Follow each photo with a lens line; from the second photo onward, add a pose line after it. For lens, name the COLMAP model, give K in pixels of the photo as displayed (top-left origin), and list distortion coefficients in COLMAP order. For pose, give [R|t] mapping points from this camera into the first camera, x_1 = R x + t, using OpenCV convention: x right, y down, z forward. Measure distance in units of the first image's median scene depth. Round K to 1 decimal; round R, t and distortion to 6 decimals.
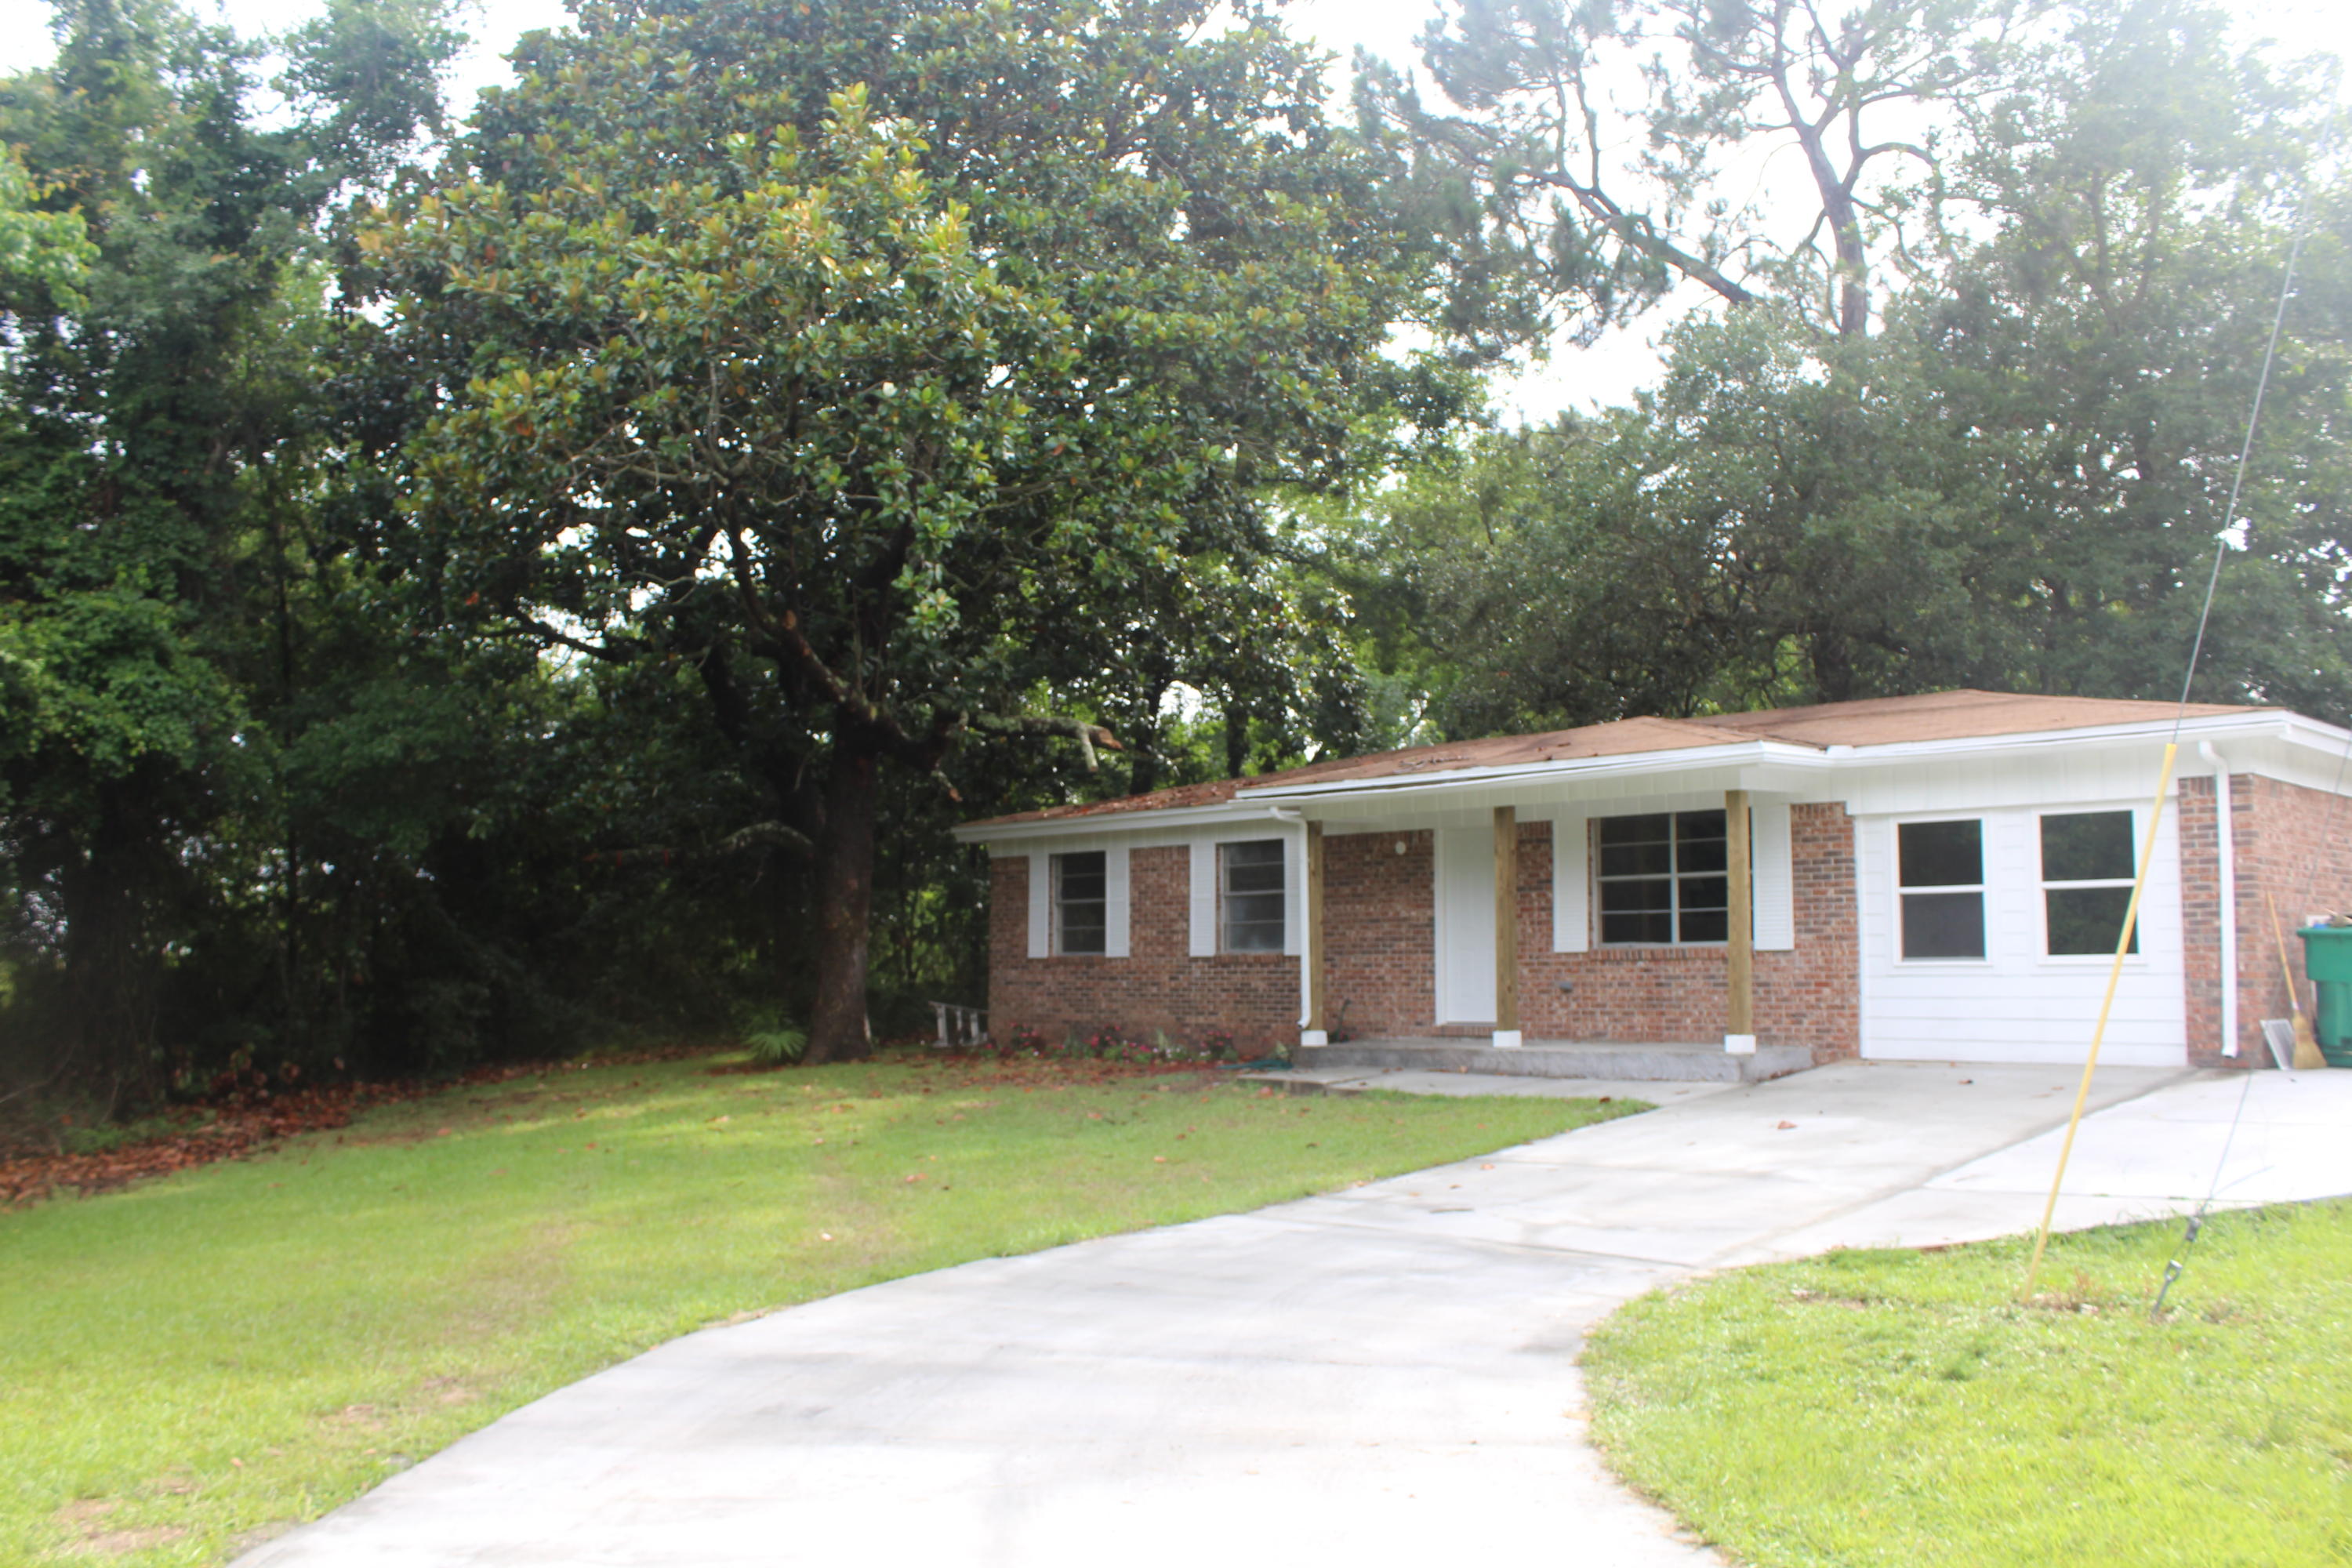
lens RADIAL K [[1982.4, 0, 1143.7], [0, 1982.4, 753.8], [0, 0, 1]] dist [-0.159505, 0.148724]
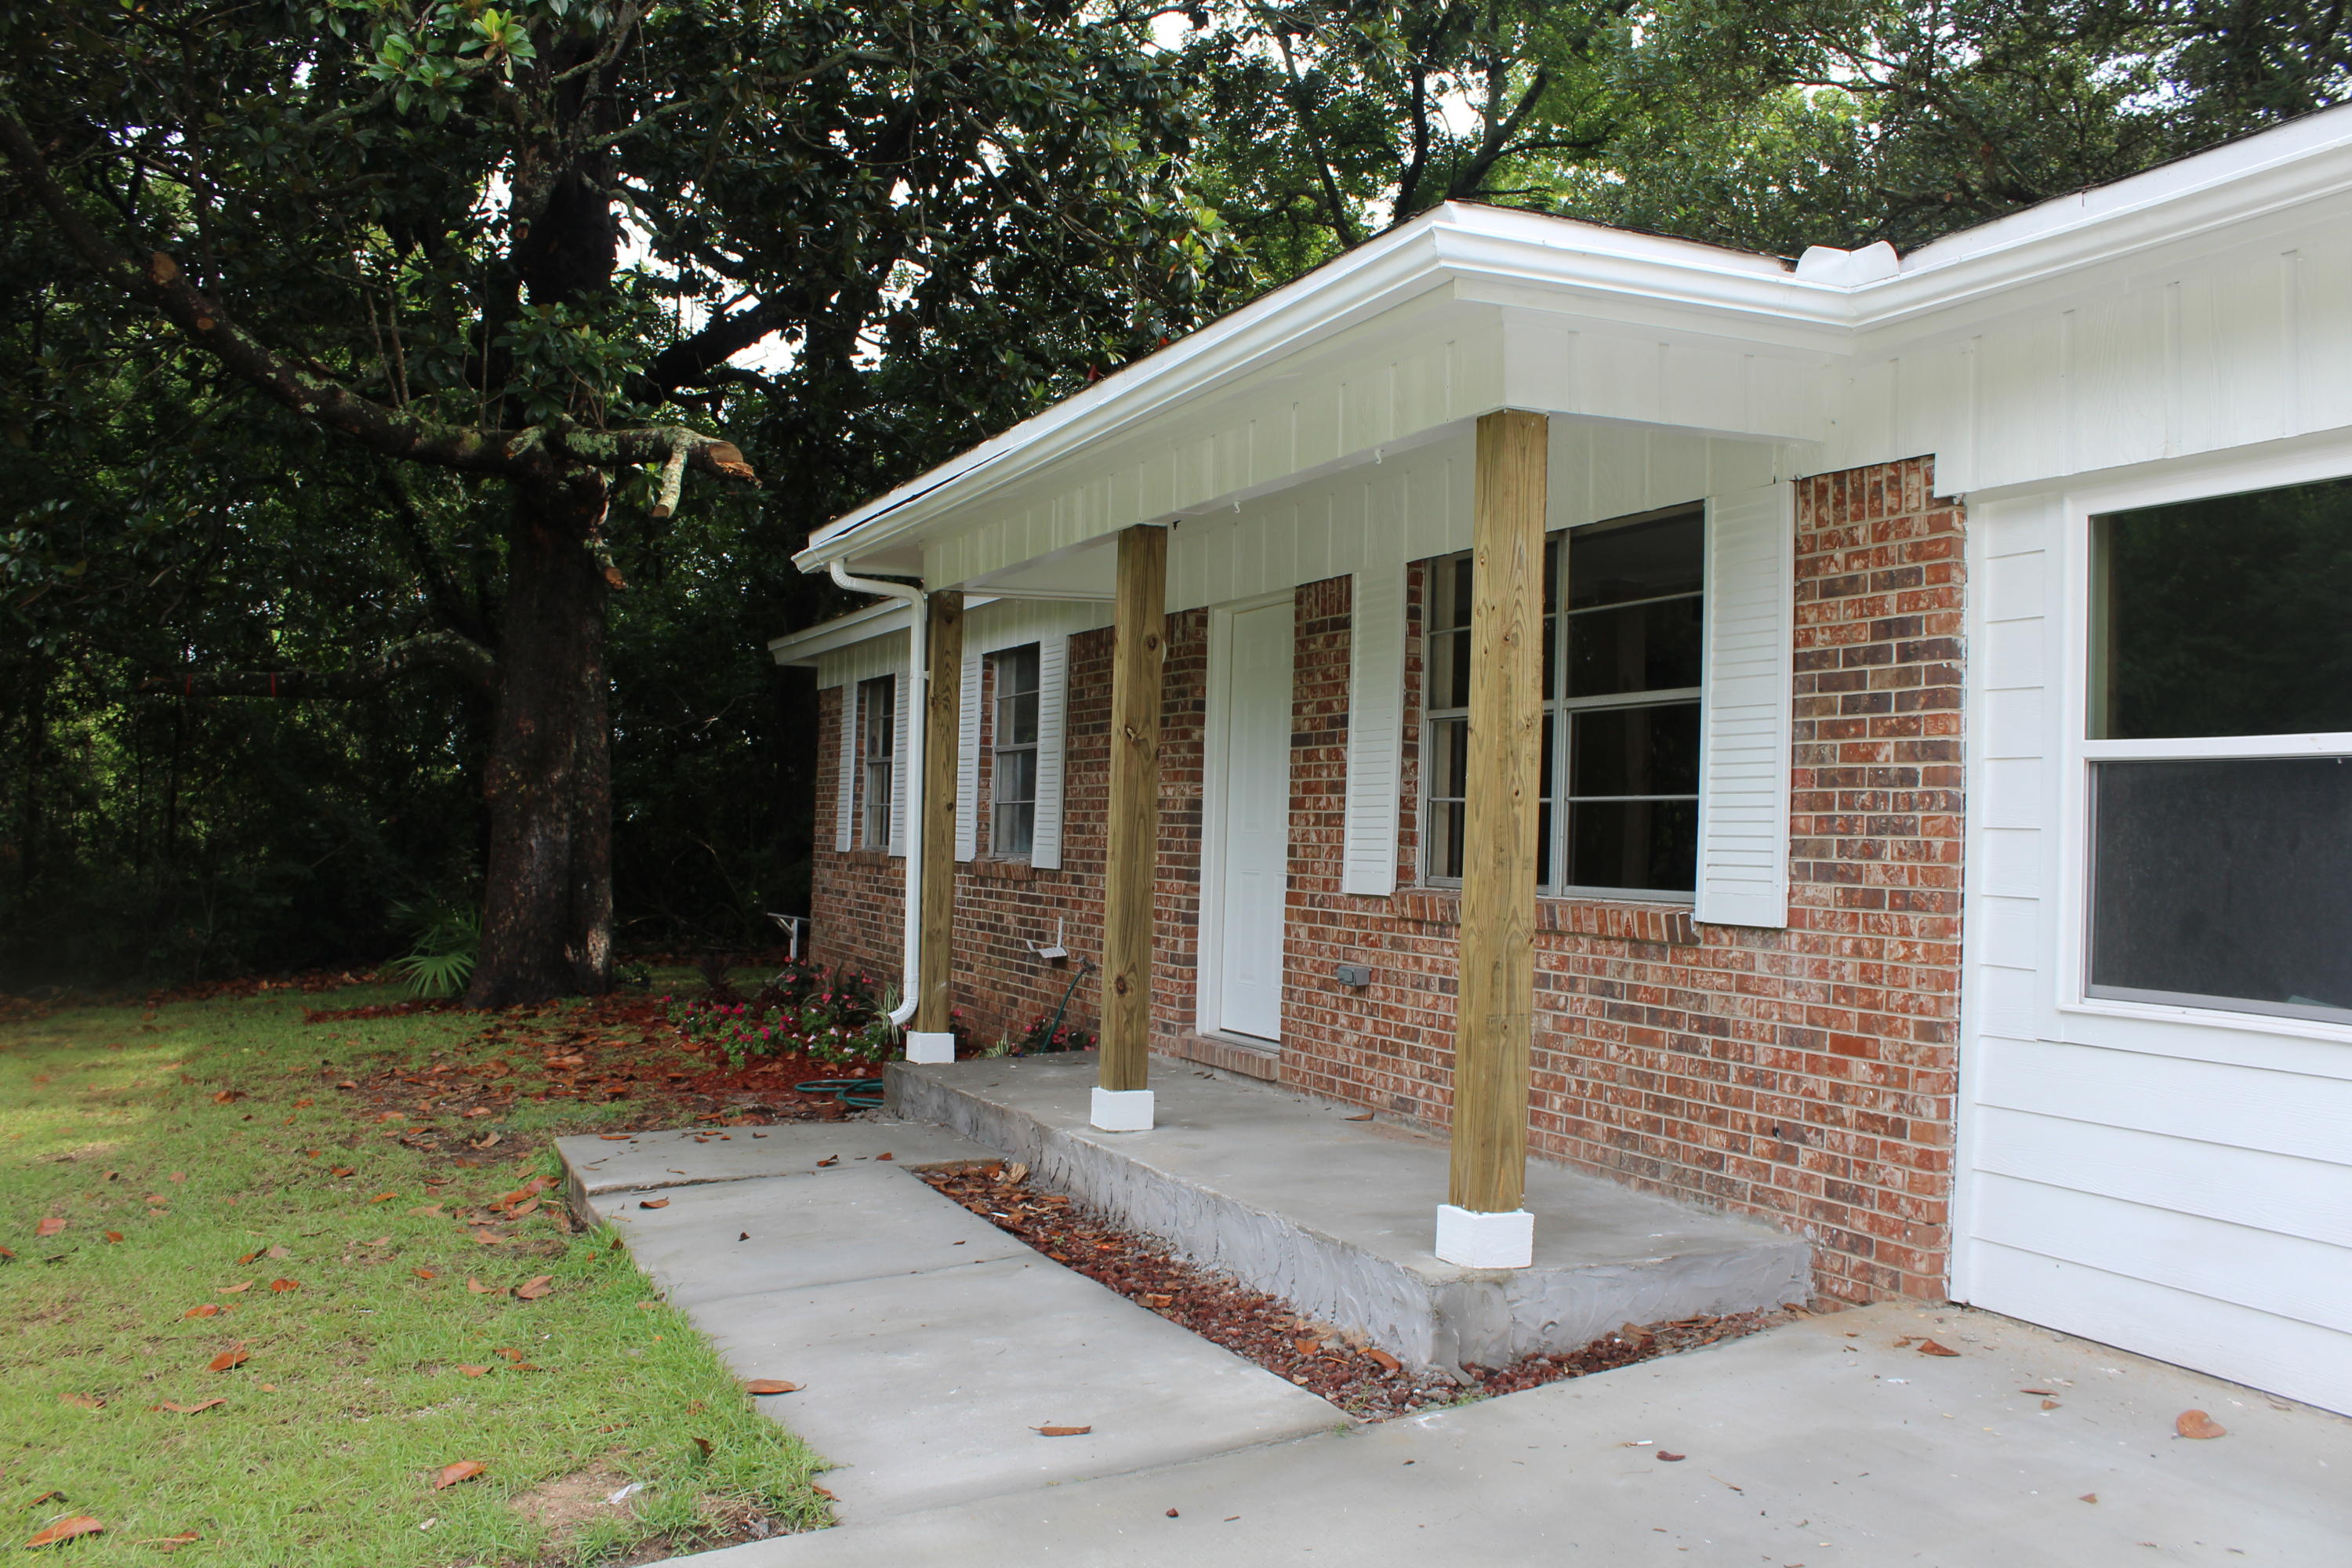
lens RADIAL K [[1982.4, 0, 1165.5], [0, 1982.4, 765.7], [0, 0, 1]] dist [-0.159505, 0.148724]
pose [[0.946277, 0.015895, -0.322968, 0.288113], [0.007034, 0.997543, 0.069702, 0.042637], [0.323282, -0.068229, 0.943840, 0.561899]]
